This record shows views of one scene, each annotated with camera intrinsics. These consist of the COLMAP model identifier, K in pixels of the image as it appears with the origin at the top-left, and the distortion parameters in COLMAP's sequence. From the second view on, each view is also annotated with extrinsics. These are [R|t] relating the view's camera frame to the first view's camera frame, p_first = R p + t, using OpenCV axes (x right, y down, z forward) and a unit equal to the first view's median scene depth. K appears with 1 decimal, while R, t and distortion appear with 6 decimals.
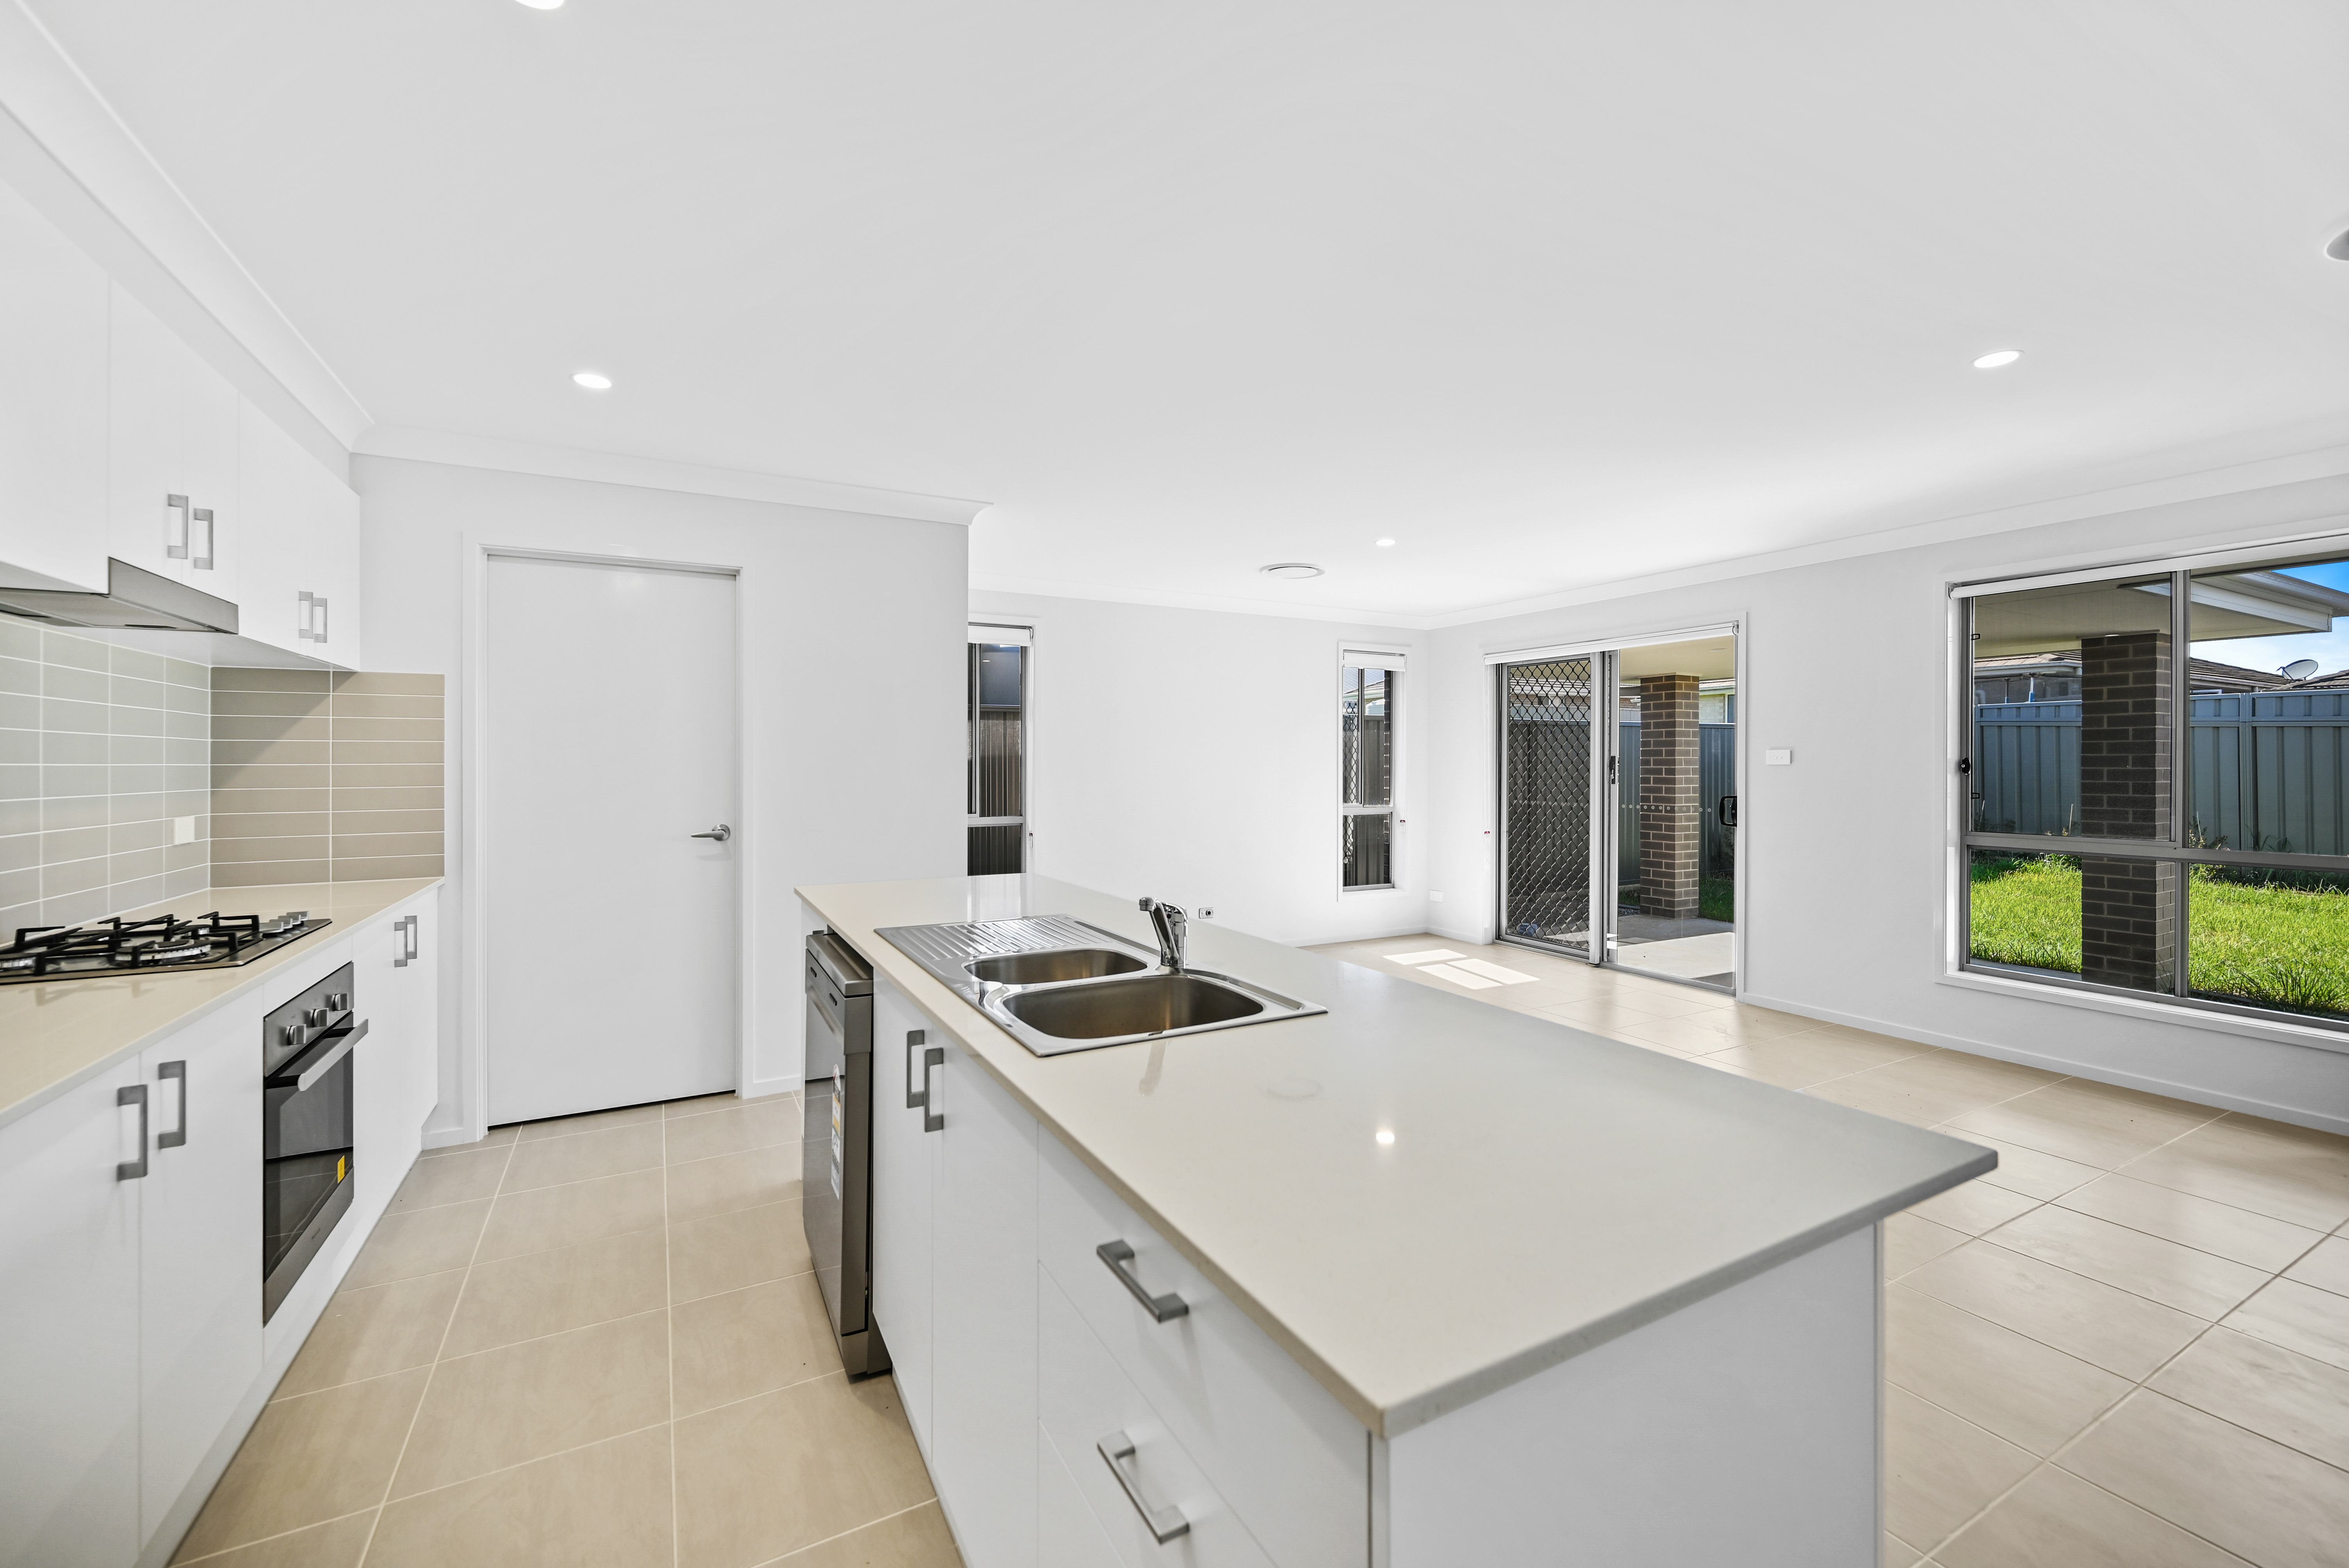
lens RADIAL K [[949.5, 0, 1173.9], [0, 949.5, 764.0], [0, 0, 1]] dist [0.000766, -0.000014]
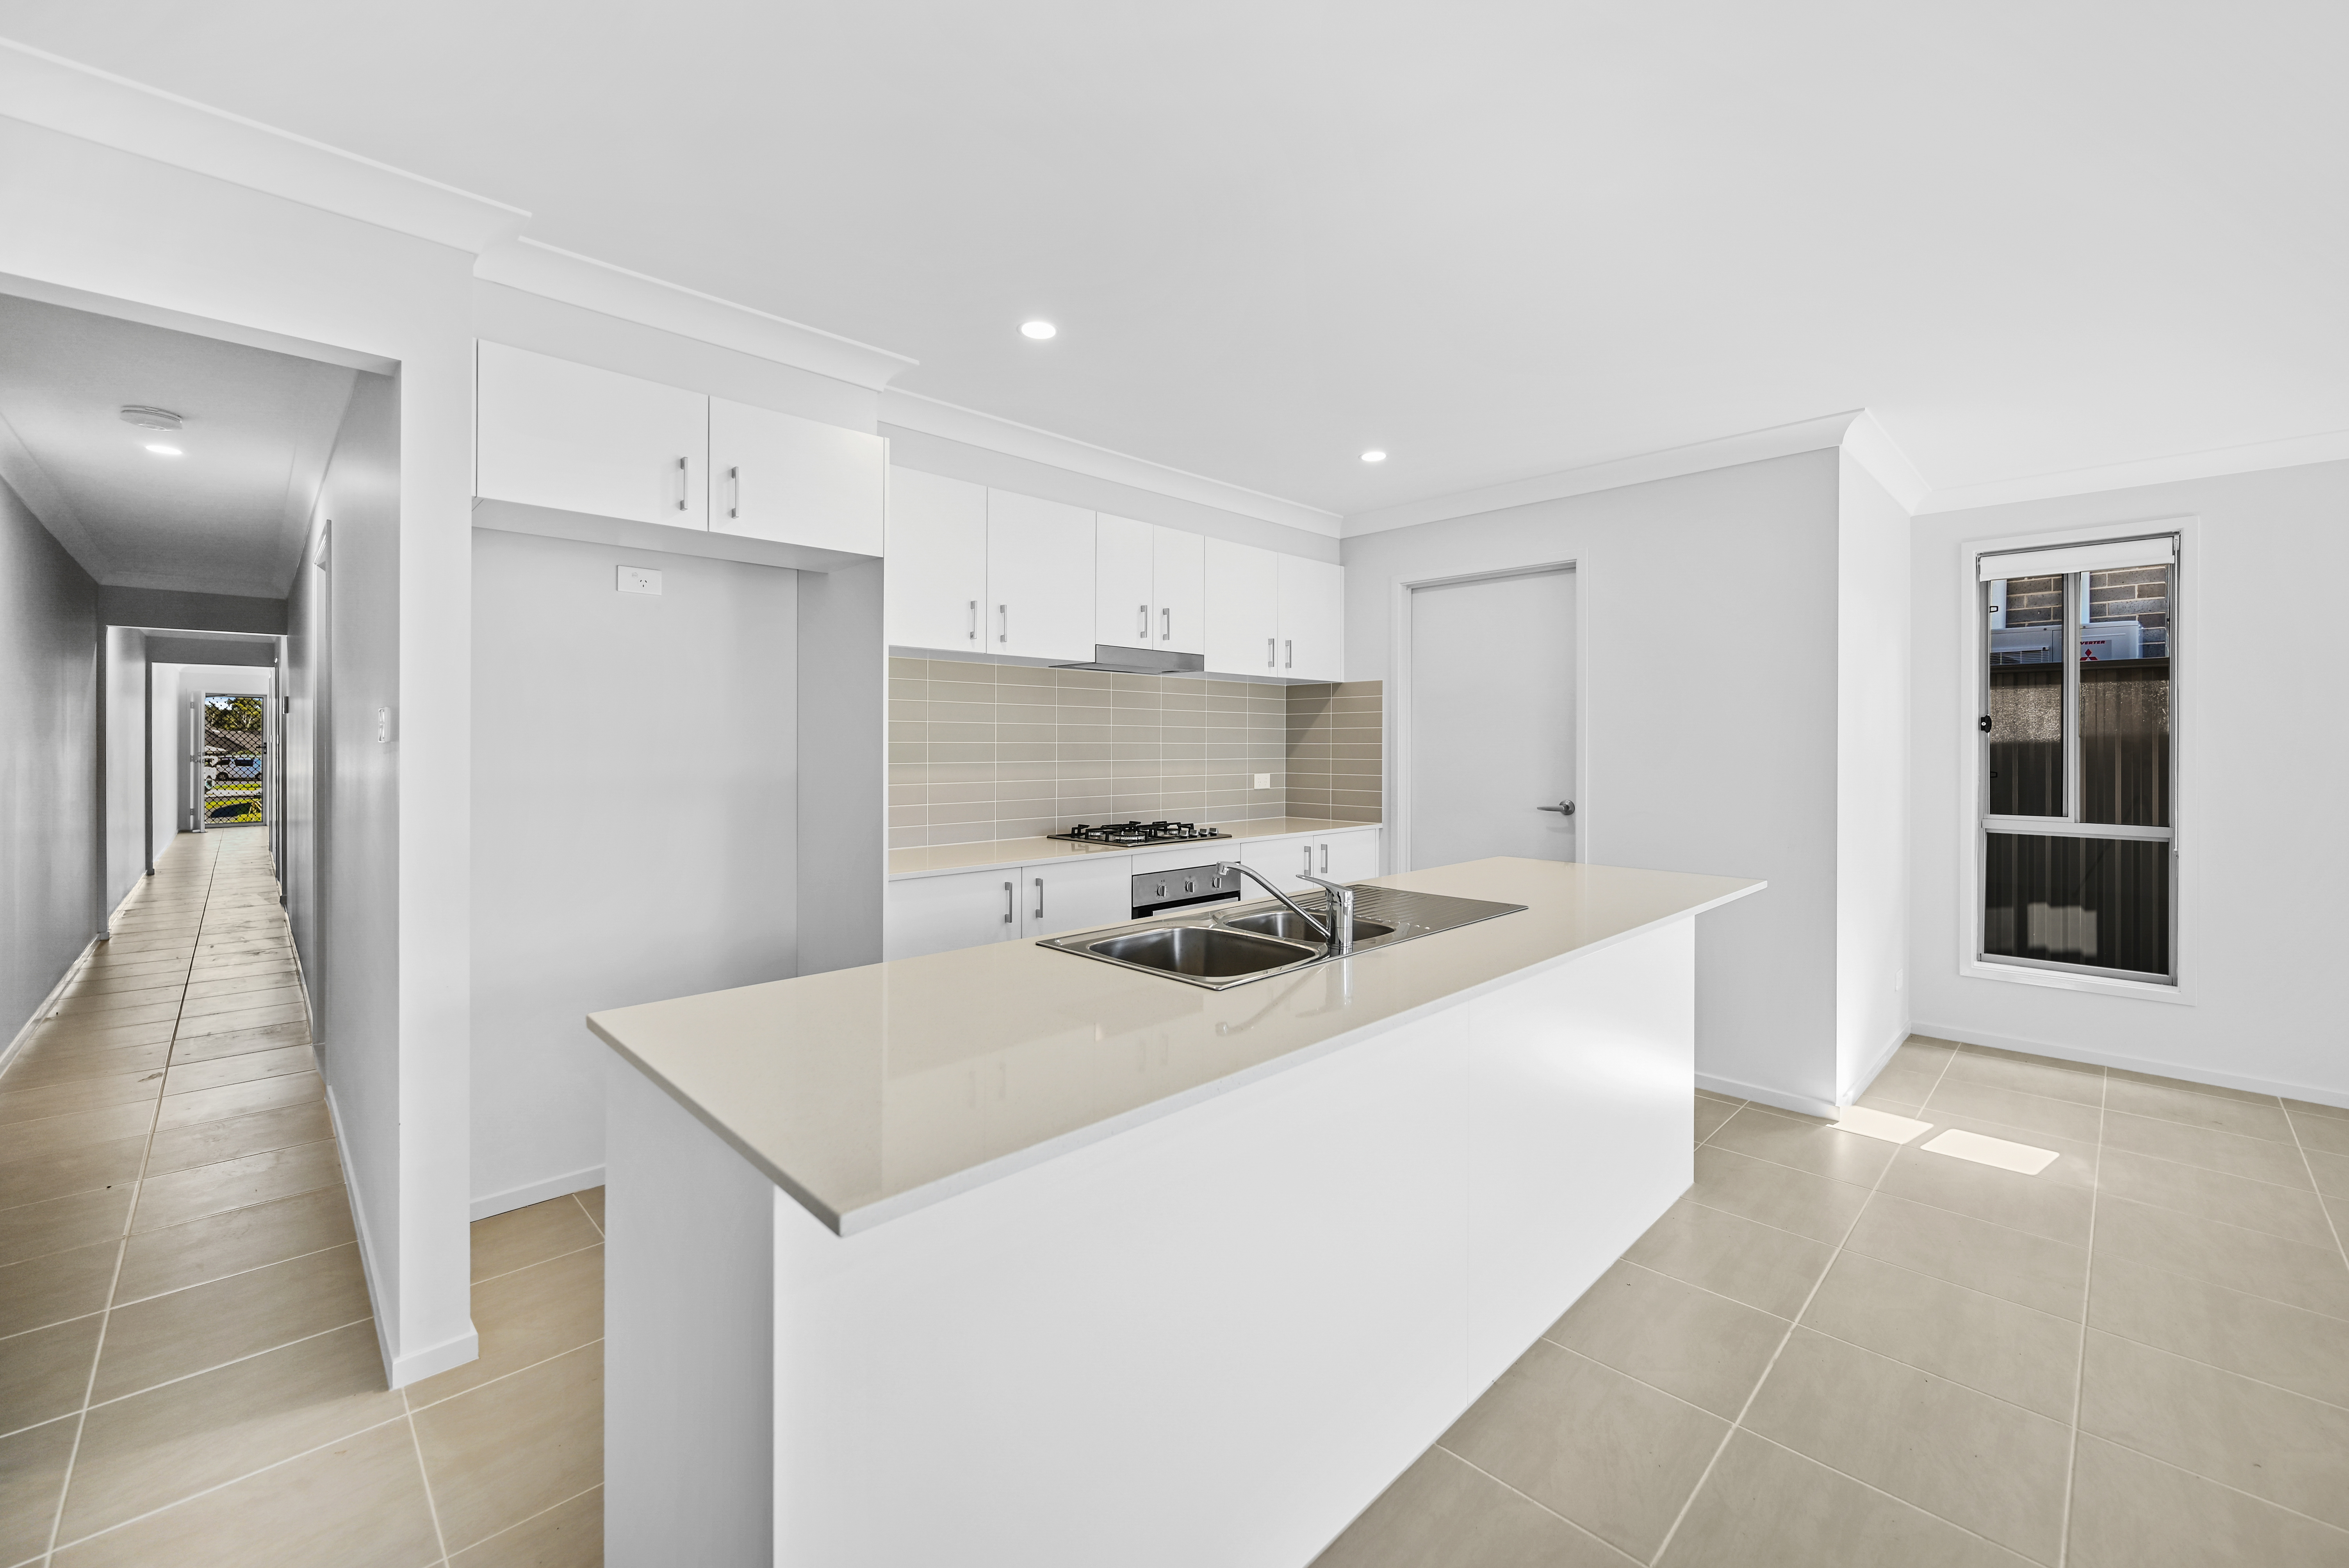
lens RADIAL K [[949.5, 0, 1162.1], [0, 949.5, 745.8], [0, 0, 1]] dist [0.000766, -0.000014]
pose [[0.261985, 0.000746, -0.965072, 0.518927], [-0.006337, 0.999979, -0.000947, 0.006847], [0.965051, 0.006364, 0.261985, 0.312319]]
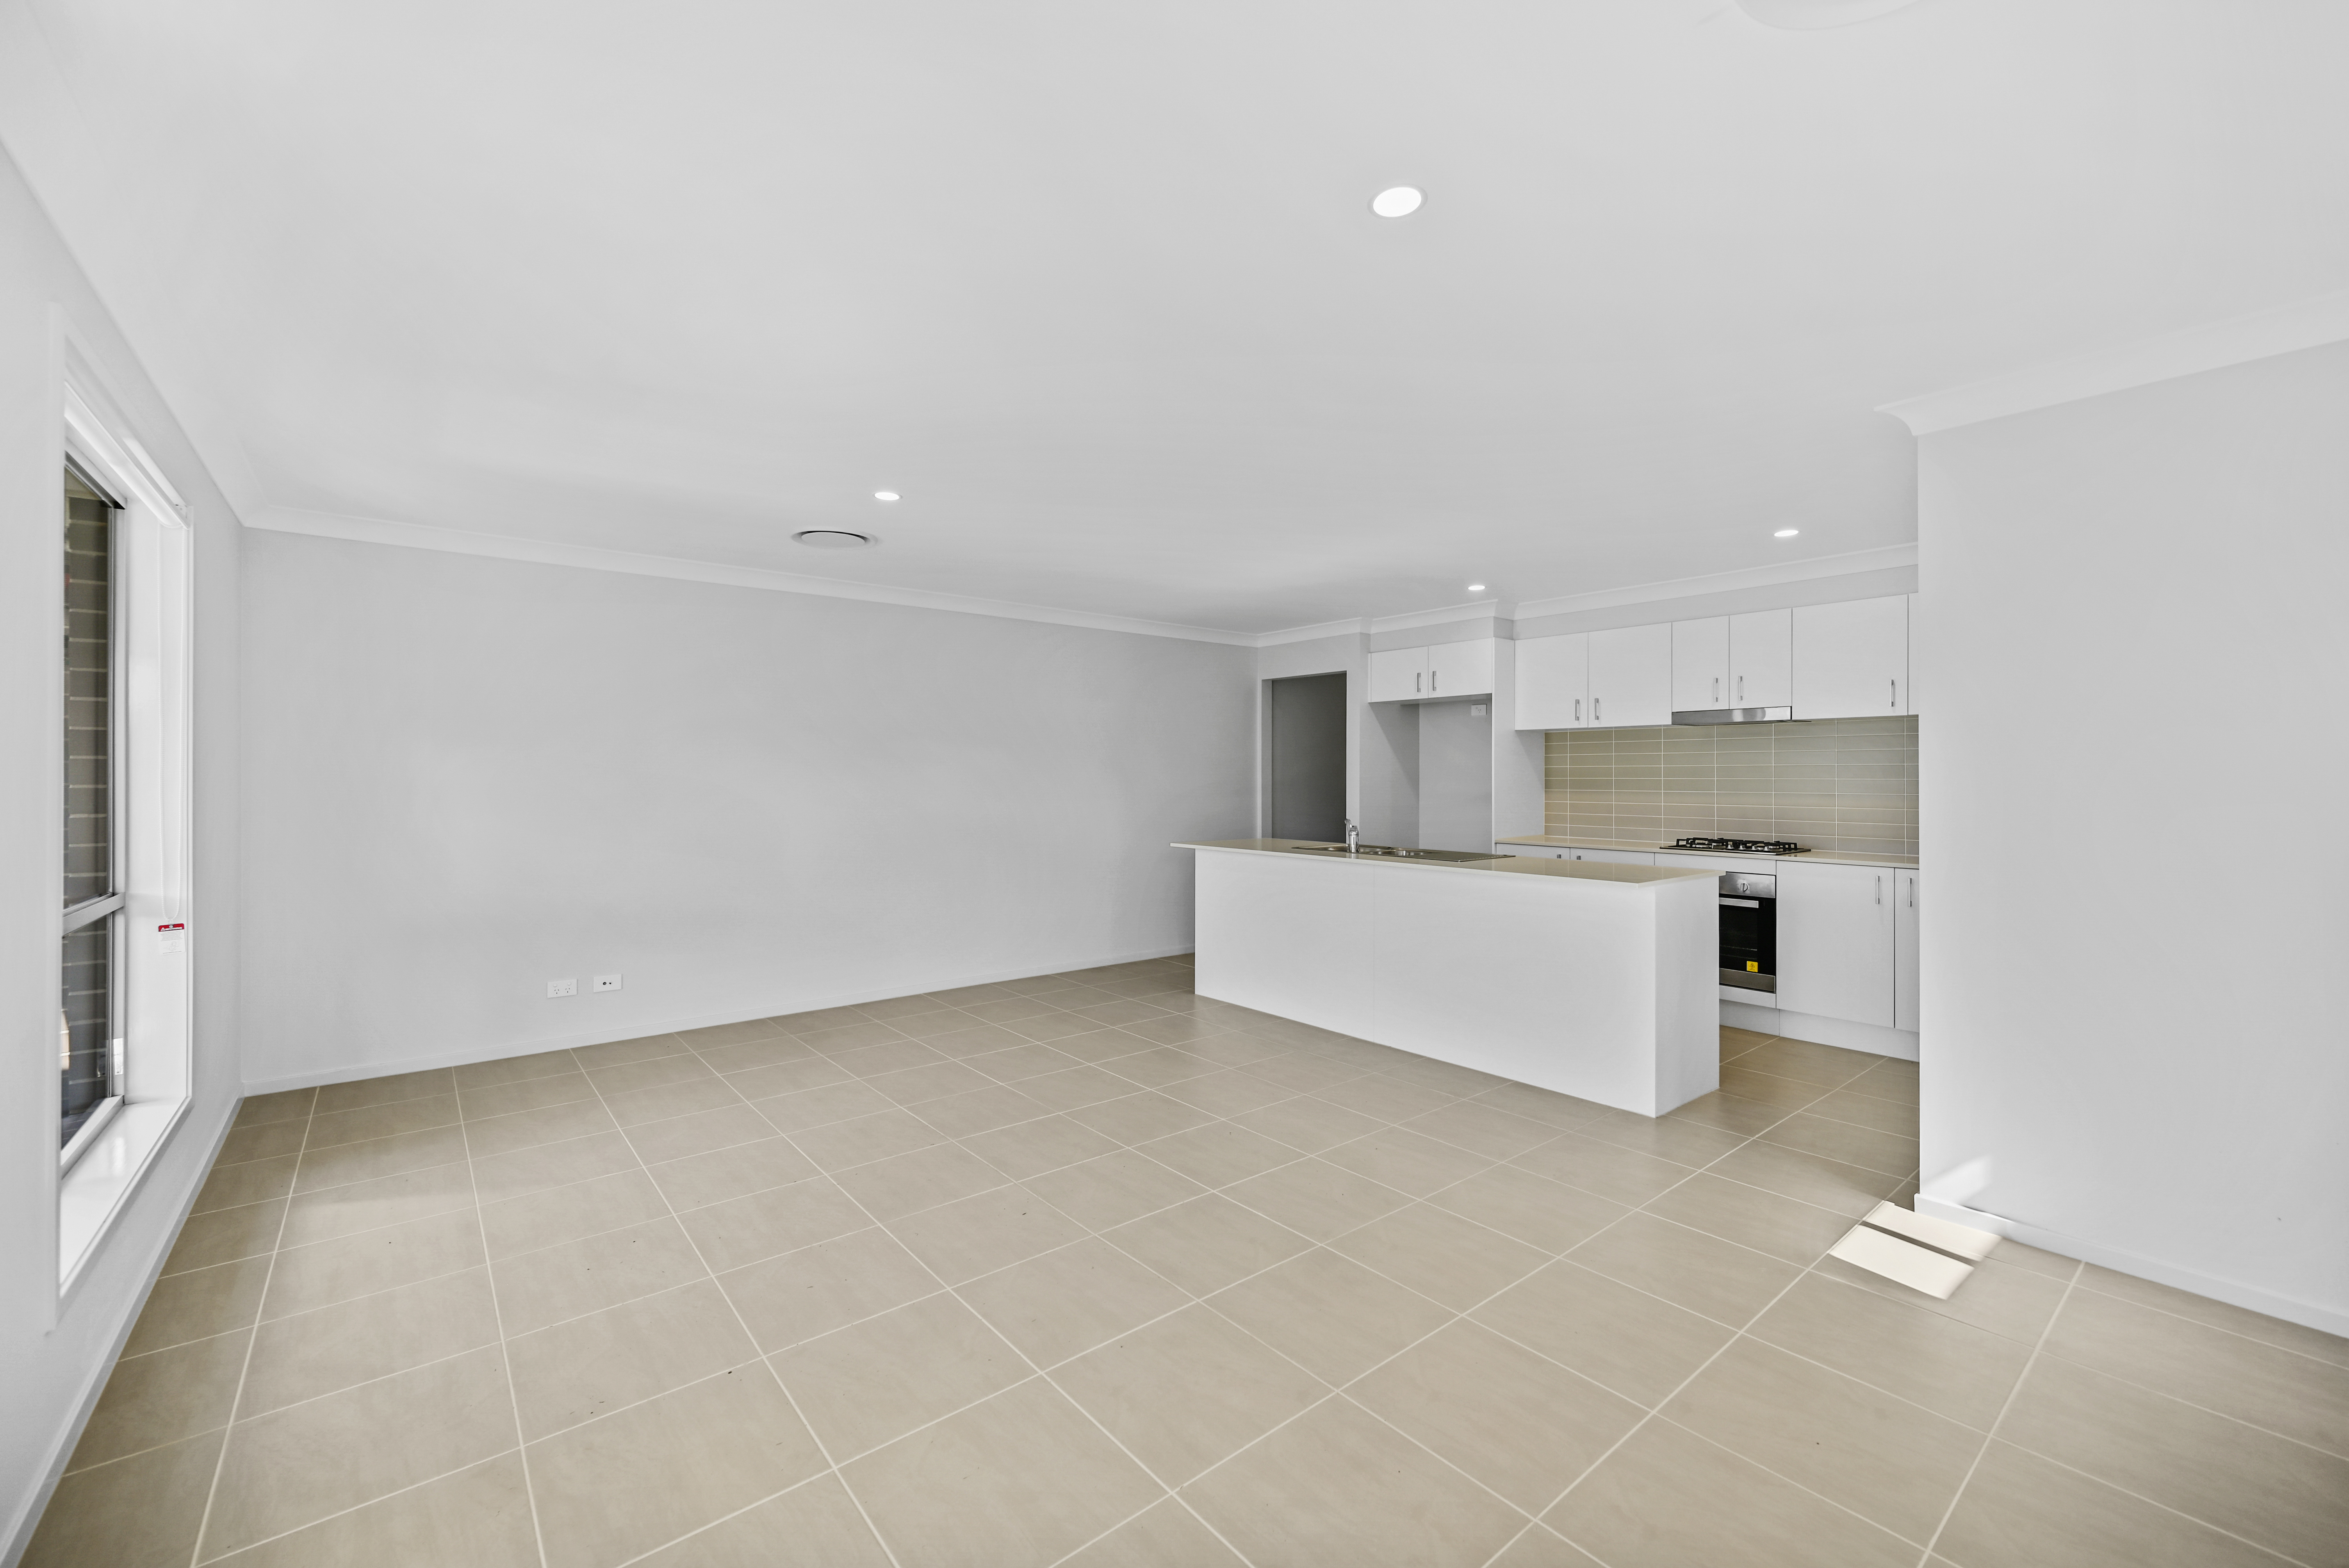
lens RADIAL K [[949.5, 0, 1178.2], [0, 949.5, 781.0], [0, 0, 1]] dist [0.000766, -0.000014]
pose [[-0.983180, -0.007383, -0.182488, 0.551515], [-0.008053, 0.999963, 0.002926, 0.008456], [0.182460, 0.004346, -0.983204, 1.962092]]
